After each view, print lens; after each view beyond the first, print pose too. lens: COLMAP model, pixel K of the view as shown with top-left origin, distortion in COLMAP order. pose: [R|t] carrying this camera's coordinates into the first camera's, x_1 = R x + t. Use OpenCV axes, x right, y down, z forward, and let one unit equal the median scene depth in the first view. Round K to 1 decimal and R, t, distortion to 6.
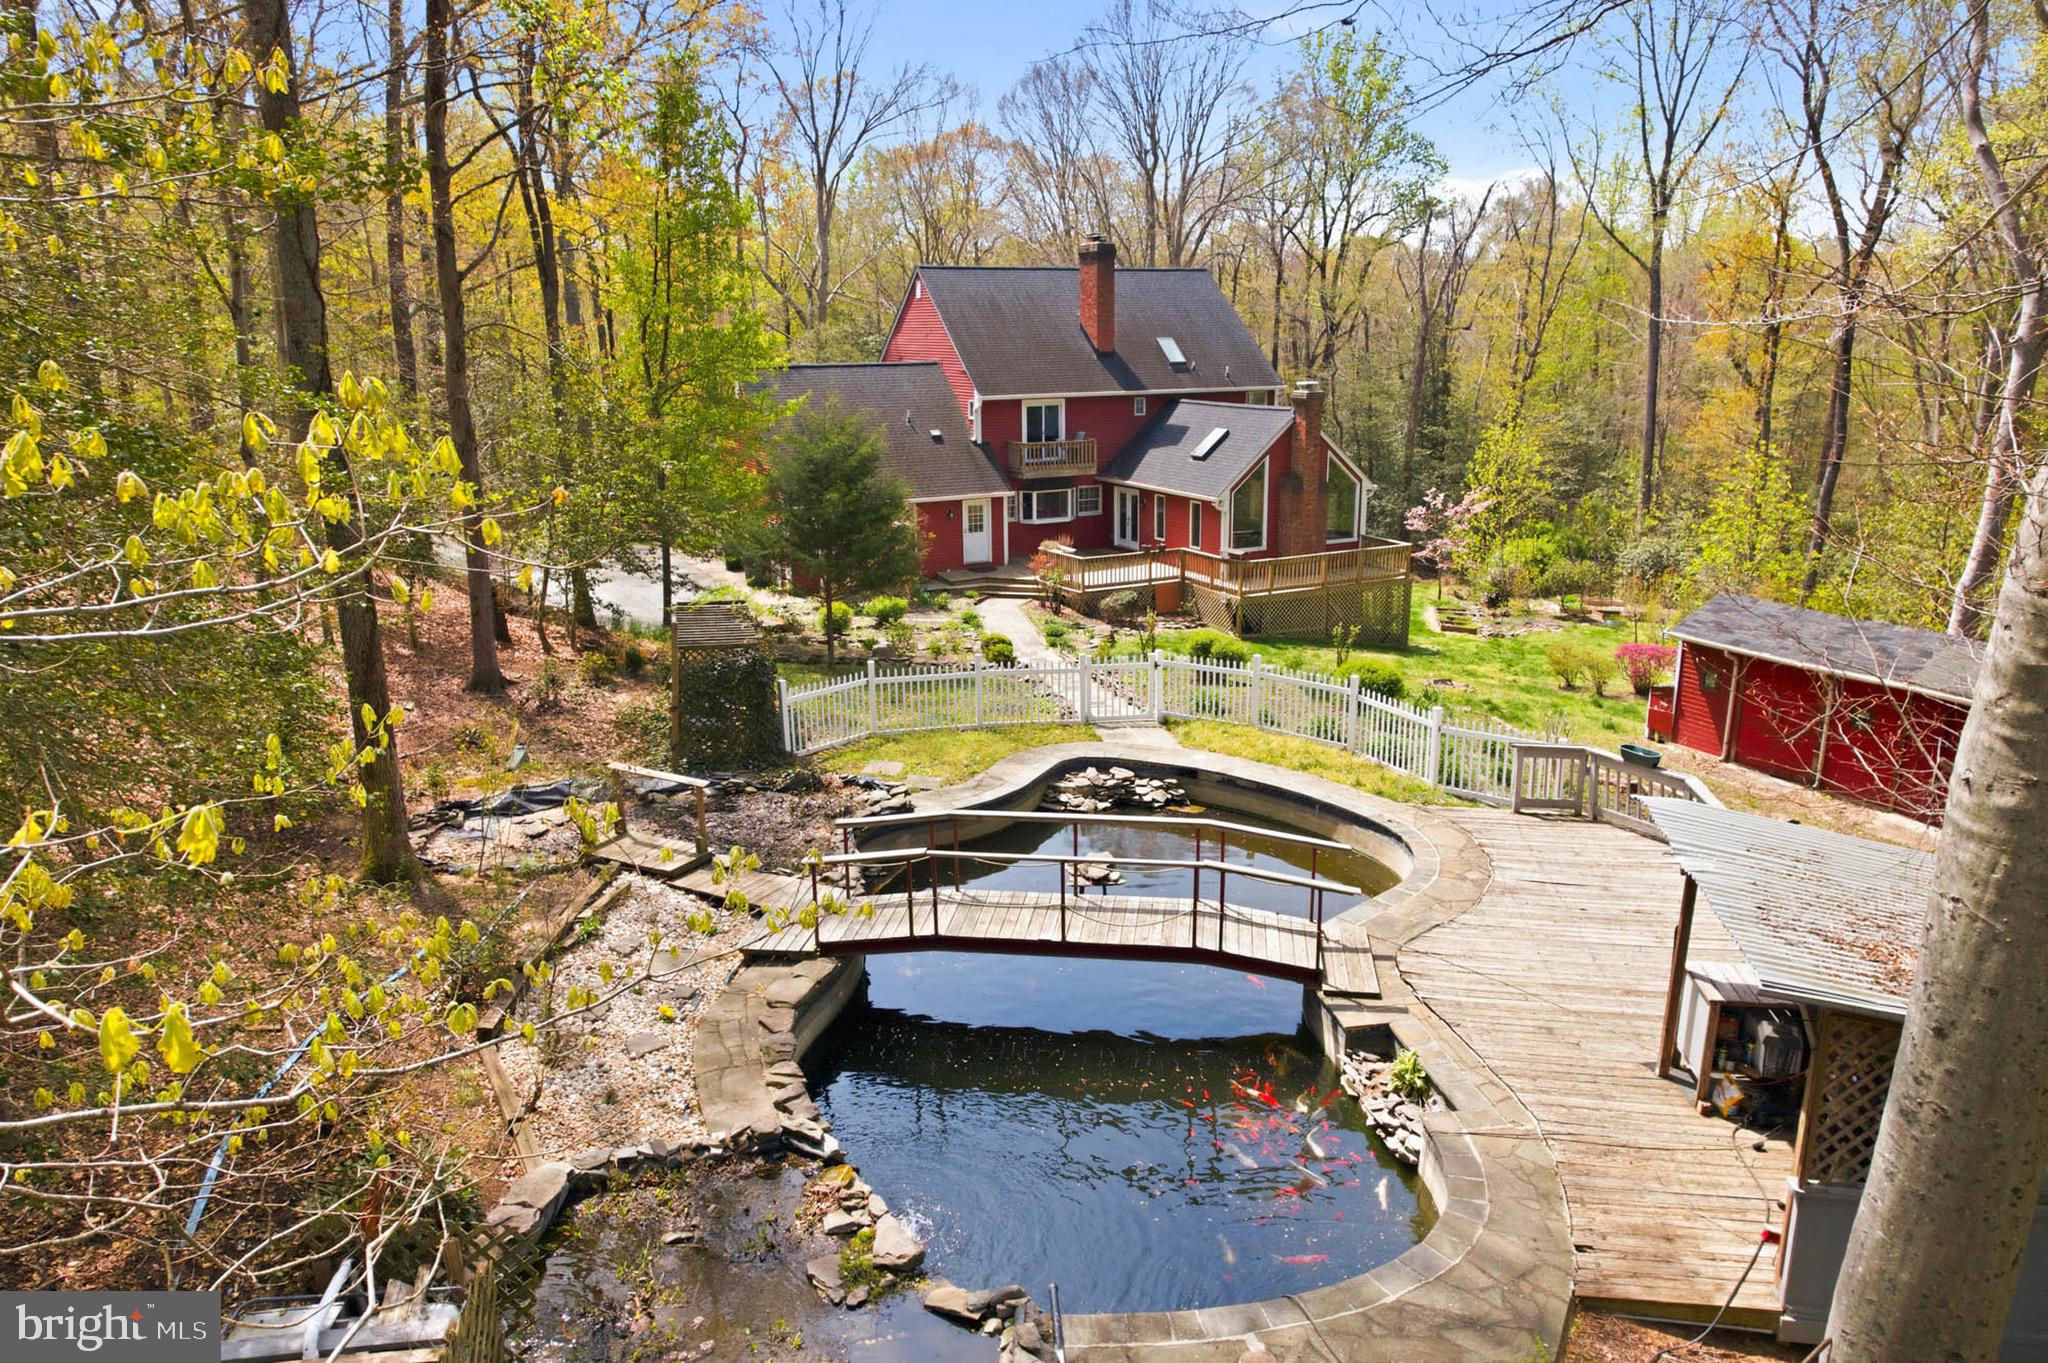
lens RADIAL K [[1266.8, 0, 1024.0], [0, 1266.8, 681.5], [0, 0, 1]] dist [-0.066333, 0.048109]
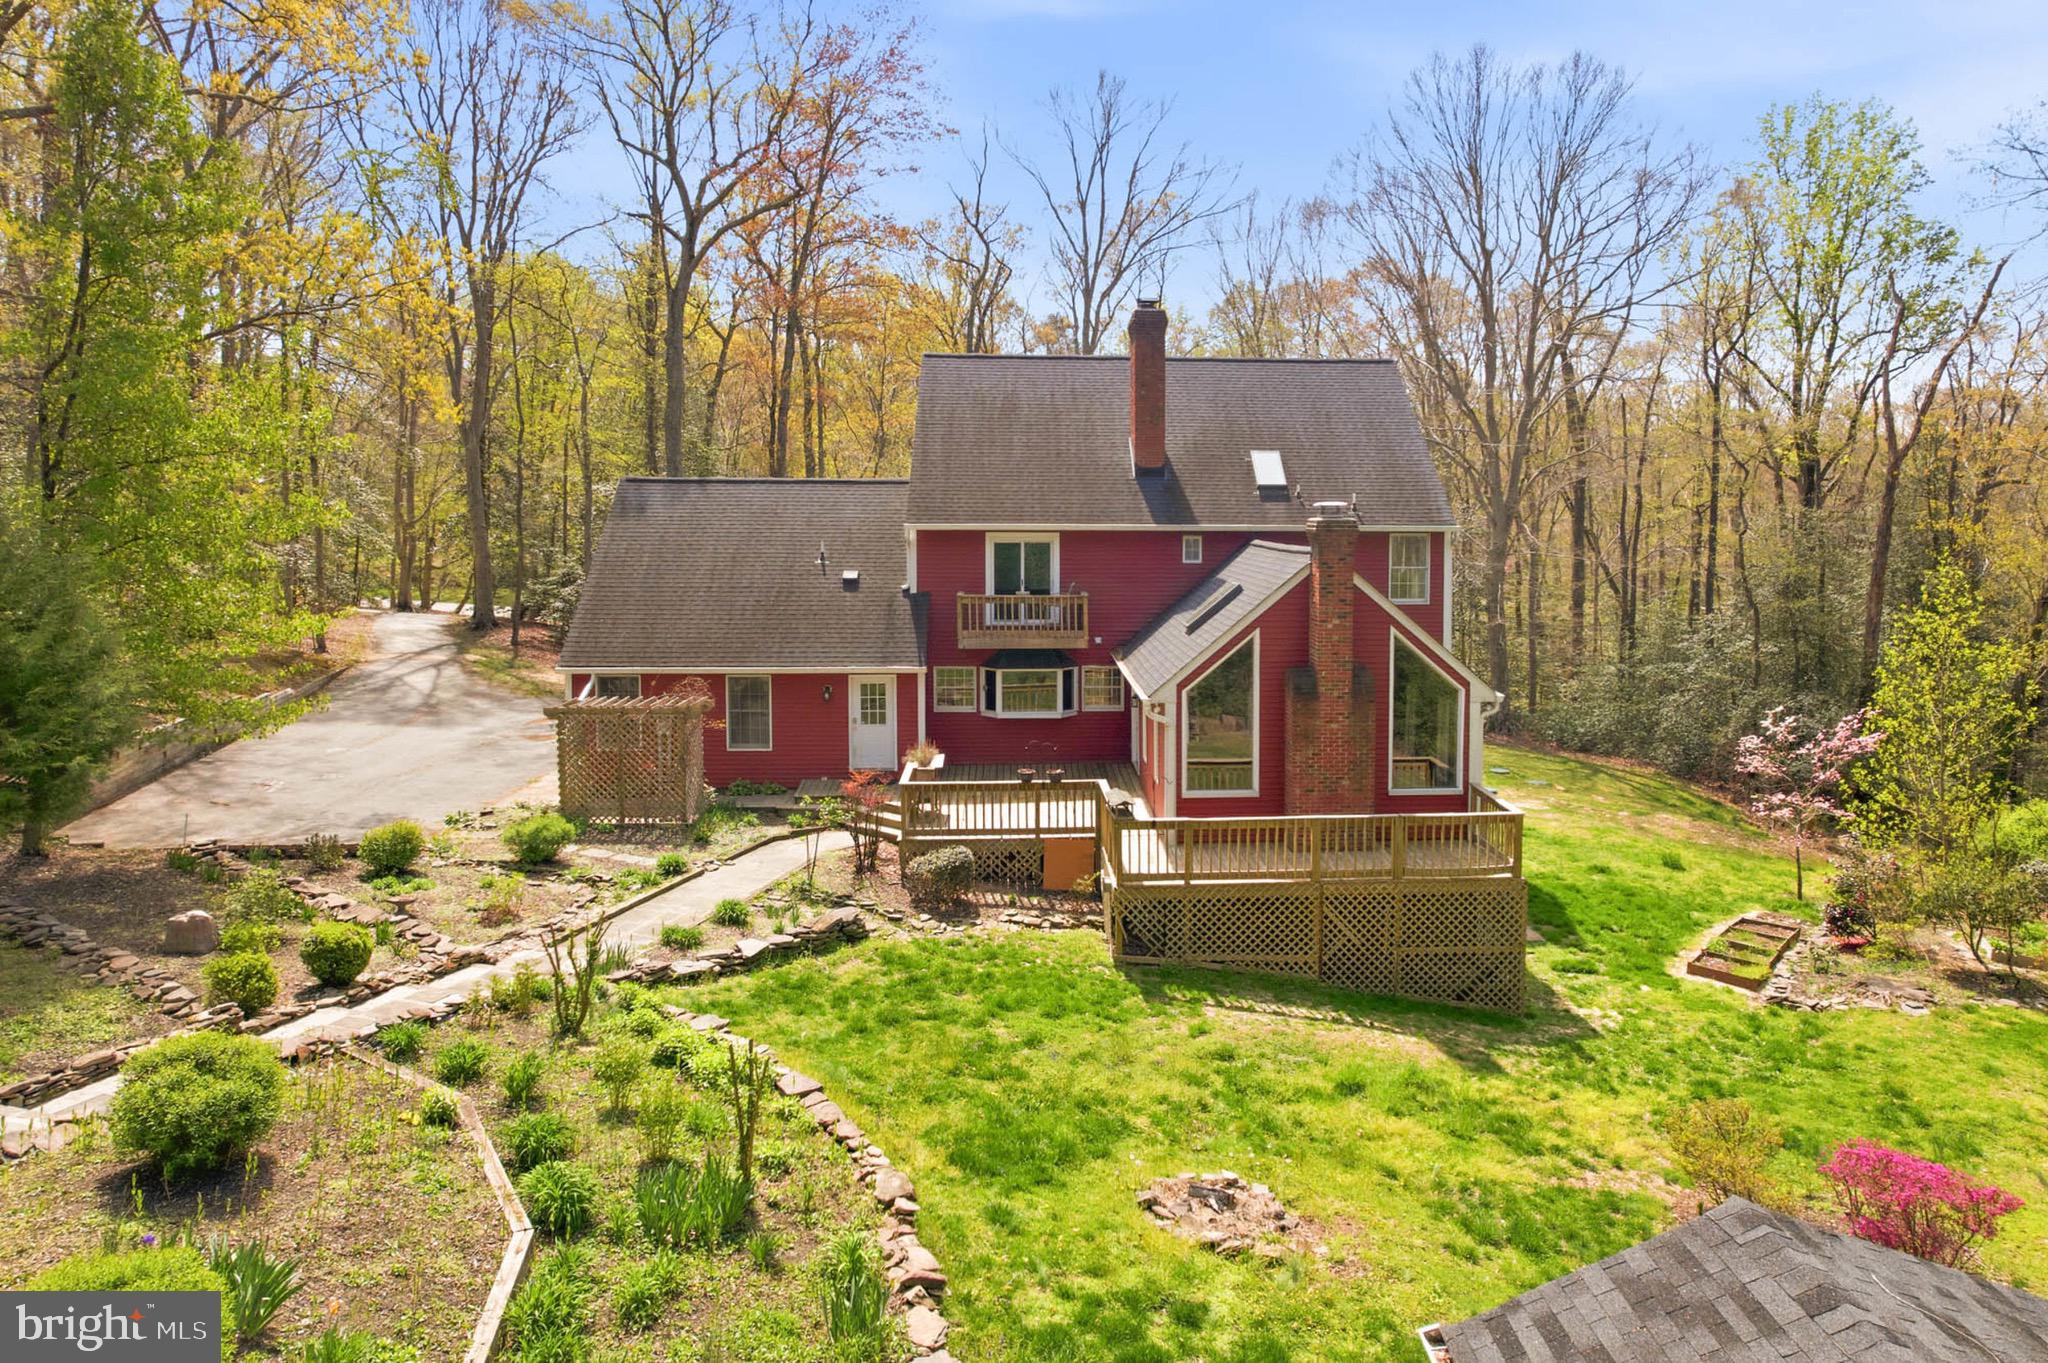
lens RADIAL K [[1266.8, 0, 1024.0], [0, 1266.8, 681.5], [0, 0, 1]] dist [-0.066333, 0.048109]
pose [[0.922017, 0.066239, -0.381440, 0.277755], [-0.116479, 0.987067, -0.110143, -0.073746], [0.369211, 0.145984, 0.917808, 0.405101]]
